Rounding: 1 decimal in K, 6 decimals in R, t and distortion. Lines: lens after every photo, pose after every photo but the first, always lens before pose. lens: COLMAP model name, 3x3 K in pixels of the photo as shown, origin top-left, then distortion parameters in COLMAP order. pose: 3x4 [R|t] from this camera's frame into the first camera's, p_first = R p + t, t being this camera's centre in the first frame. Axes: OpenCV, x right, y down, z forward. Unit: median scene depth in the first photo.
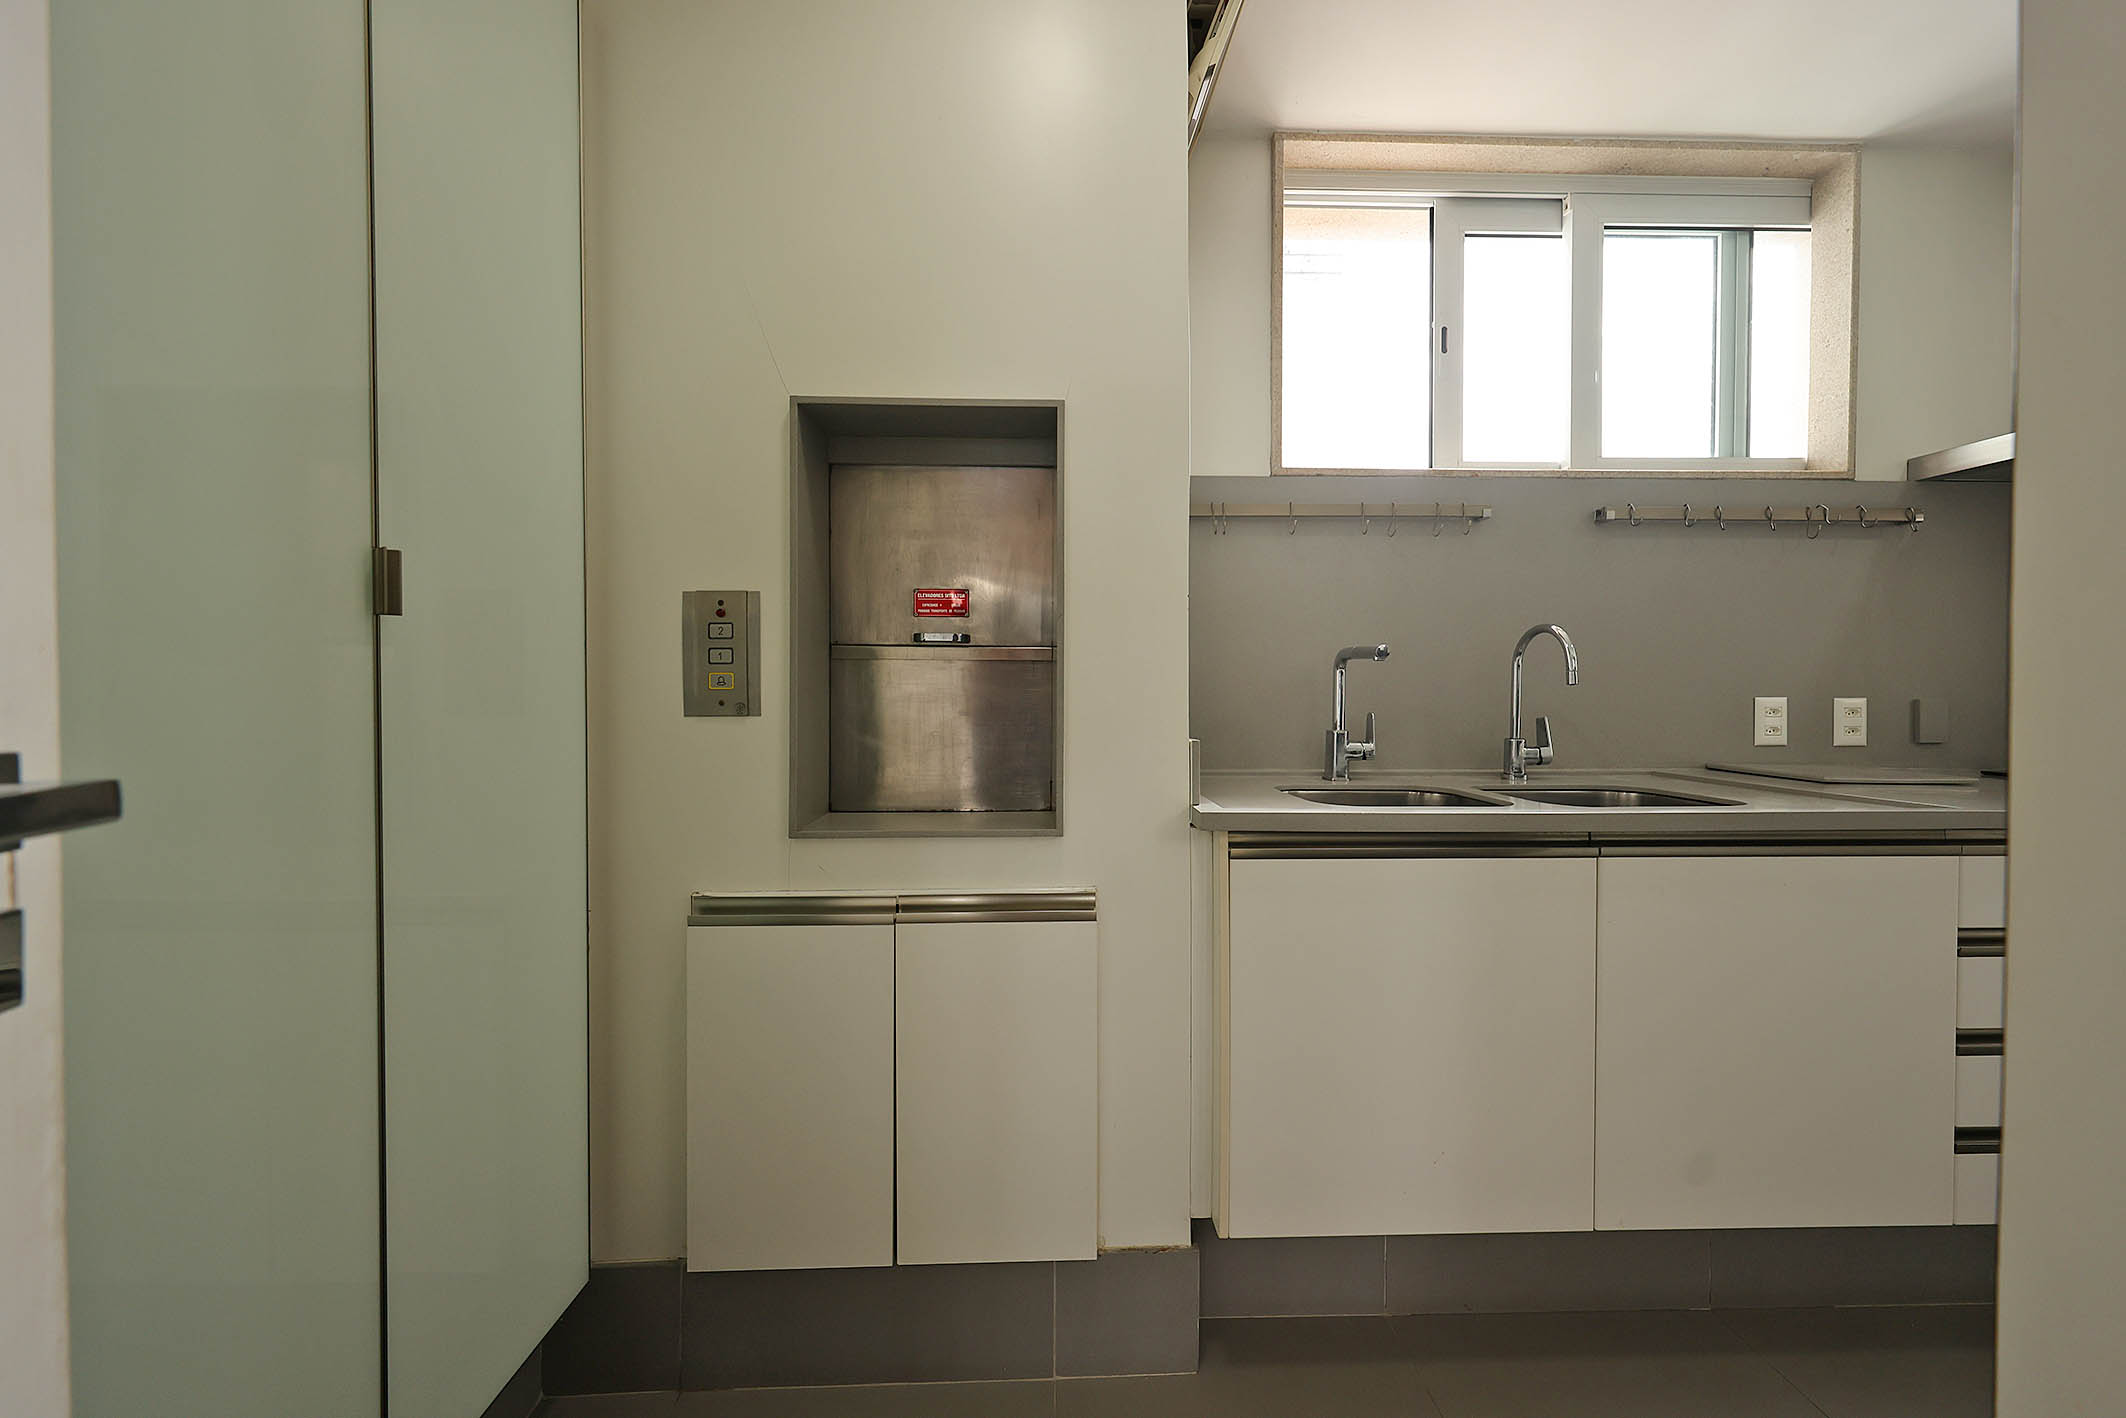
lens RADIAL K [[735.4, 0, 1067.5], [0, 735.4, 706.2], [0, 0, 1]] dist [0.002053, 0.000006]
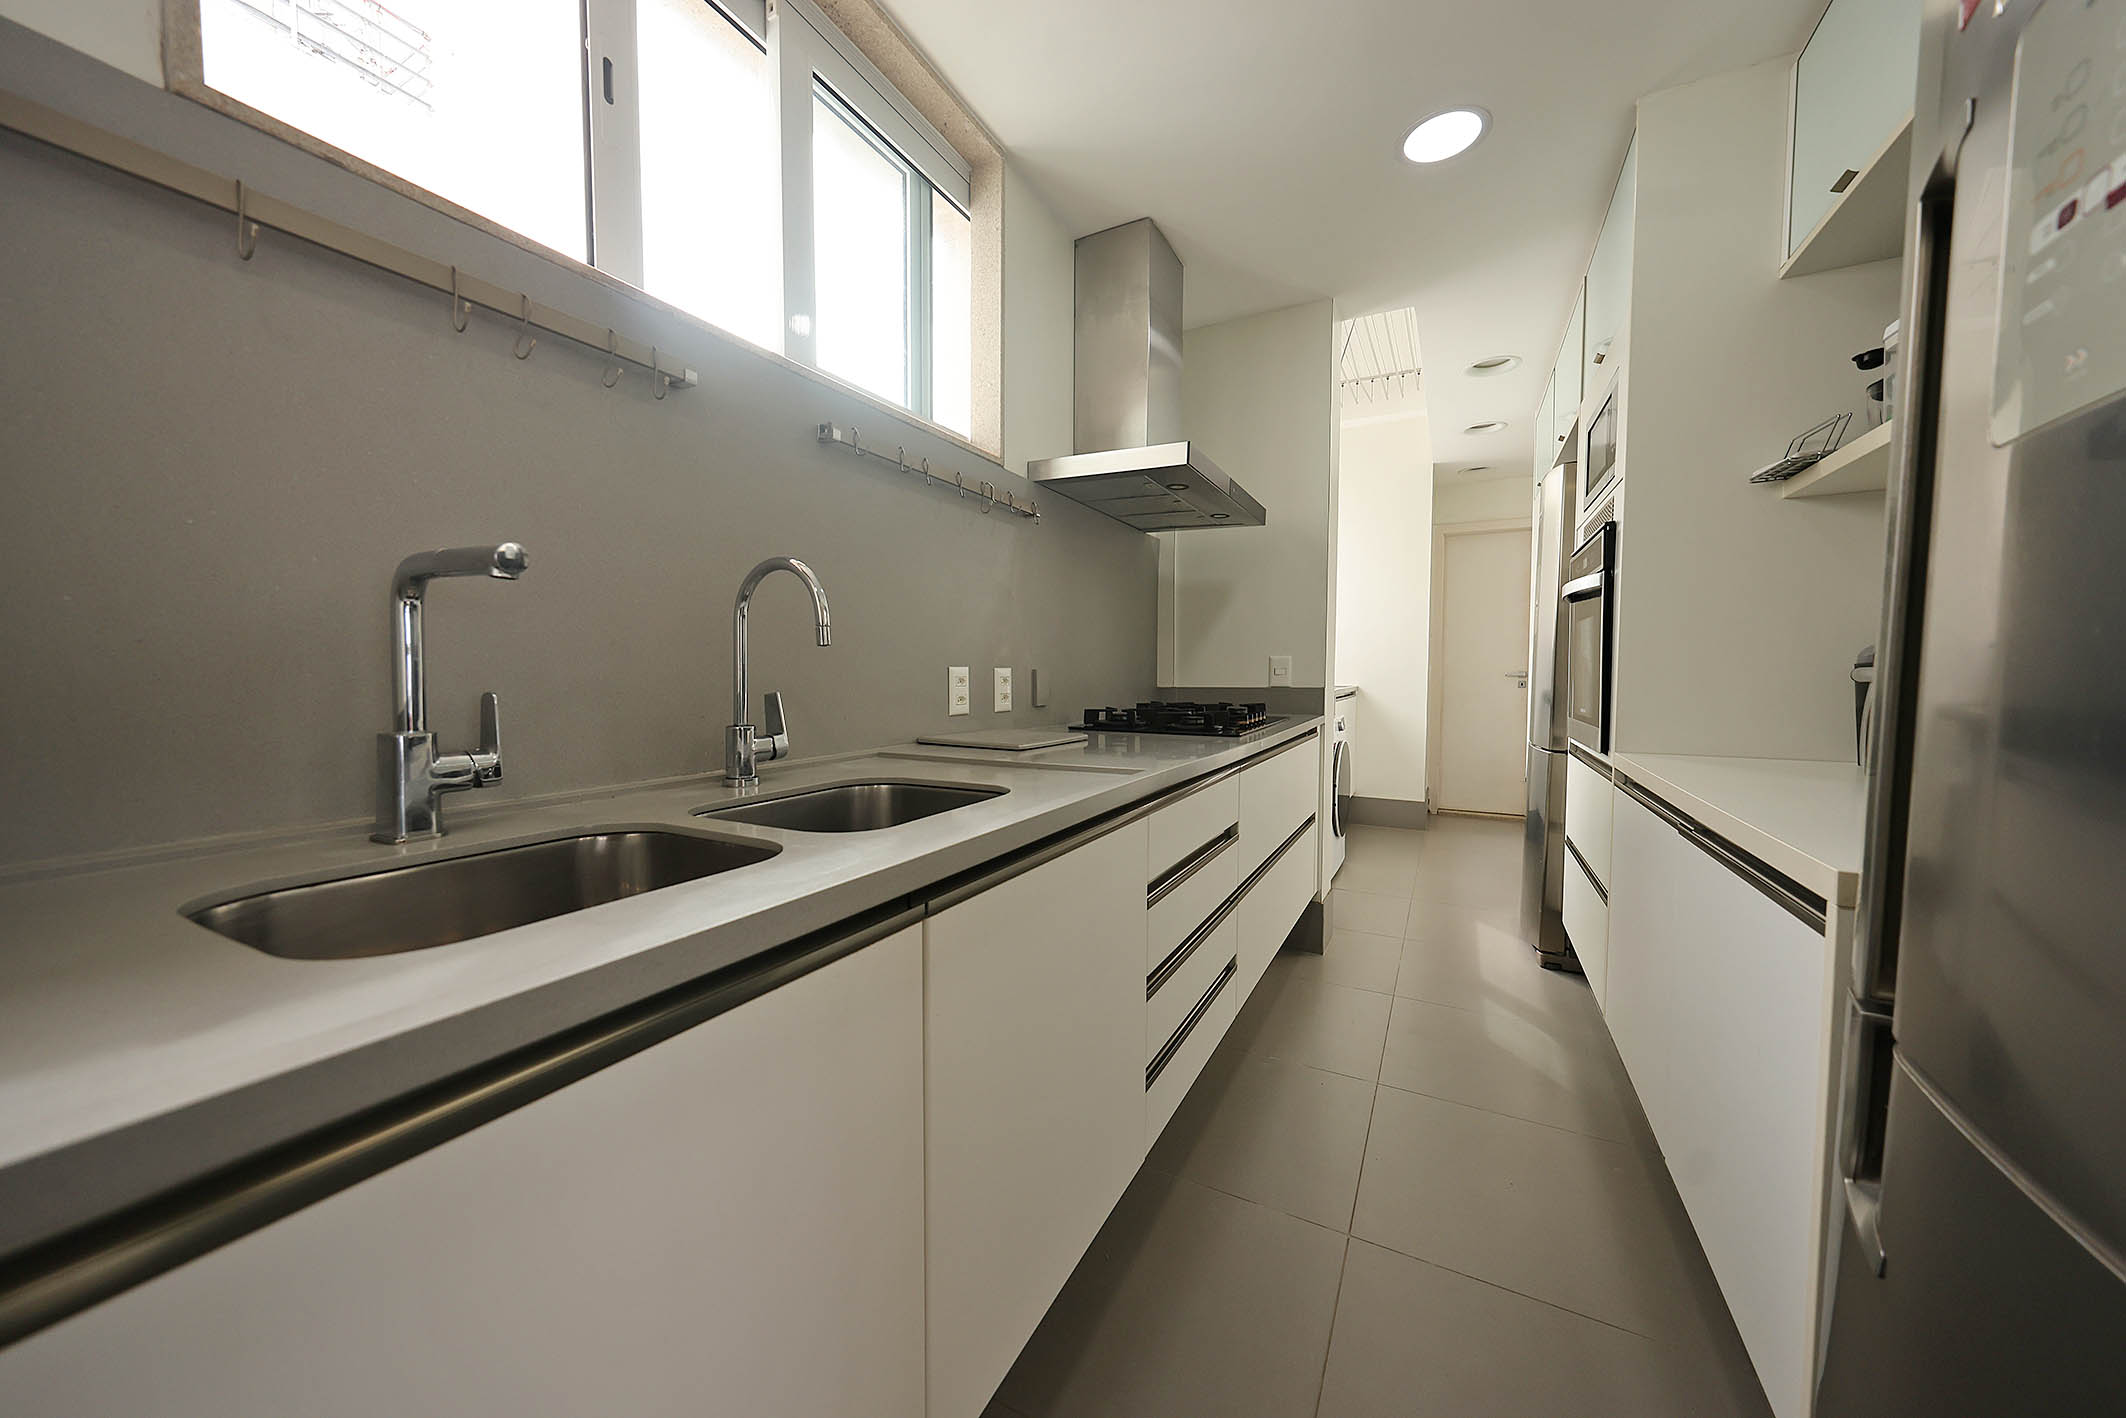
lens RADIAL K [[730.6, 0, 1062.3], [0, 730.6, 703.1], [0, 0, 1]] dist [-0.000862, 0.000018]
pose [[0.498544, -0.037811, 0.866039, 0.162898], [0.009499, 0.999227, 0.038158, 0.000820], [-0.866812, -0.010796, 0.498517, 0.383597]]
